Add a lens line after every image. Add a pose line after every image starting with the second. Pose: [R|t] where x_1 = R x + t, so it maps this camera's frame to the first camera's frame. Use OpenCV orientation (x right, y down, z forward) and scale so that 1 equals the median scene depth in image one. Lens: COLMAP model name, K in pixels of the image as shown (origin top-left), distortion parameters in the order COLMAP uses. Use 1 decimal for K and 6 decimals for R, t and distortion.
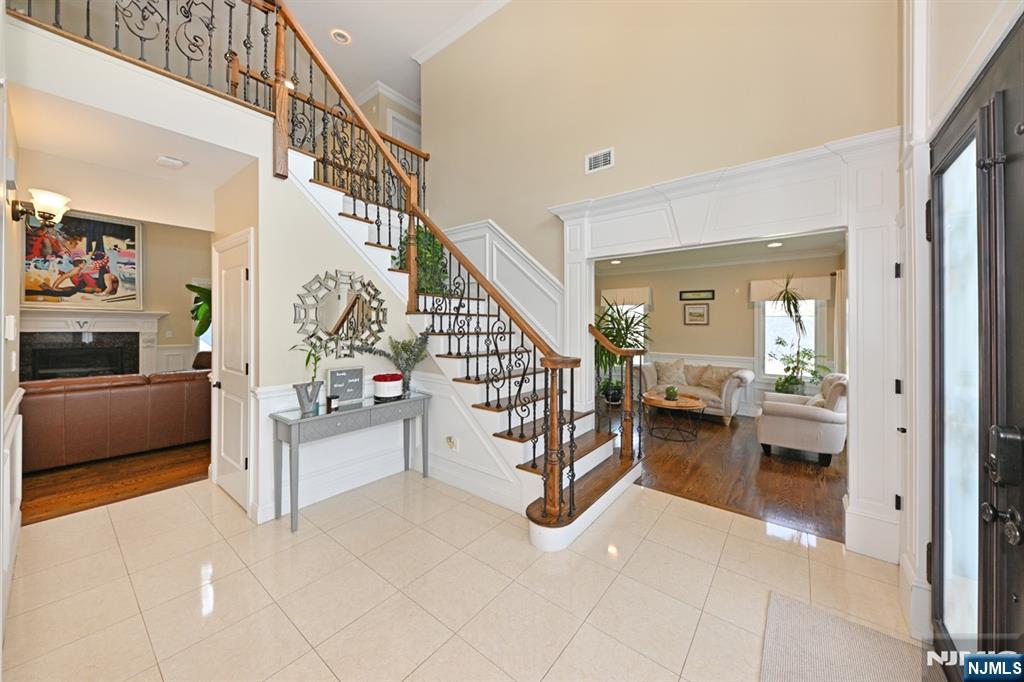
lens RADIAL K [[340.5, 0, 516.0], [0, 340.5, 326.9], [0, 0, 1]] dist [0.006845, -0.000011]
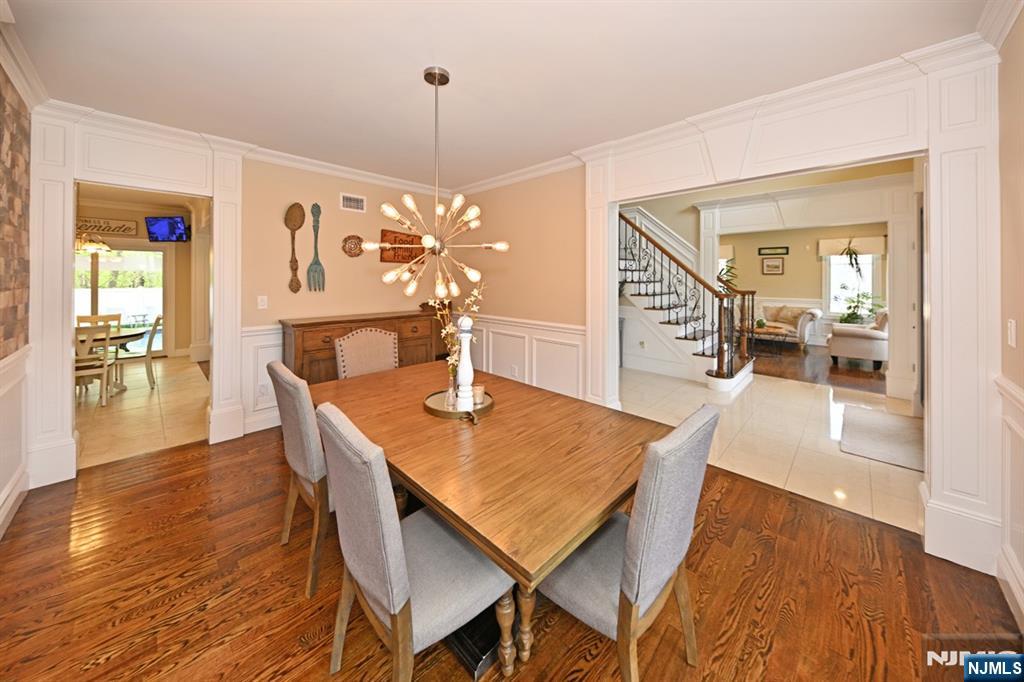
lens RADIAL K [[368.5, 0, 504.3], [0, 368.5, 282.3], [0, 0, 1]] dist [0.002508, -0.000263]
pose [[0.997189, -0.009233, -0.074351, -0.428165], [0.010114, 0.999883, 0.011478, -0.003530], [0.074236, -0.012197, 0.997166, -0.518693]]
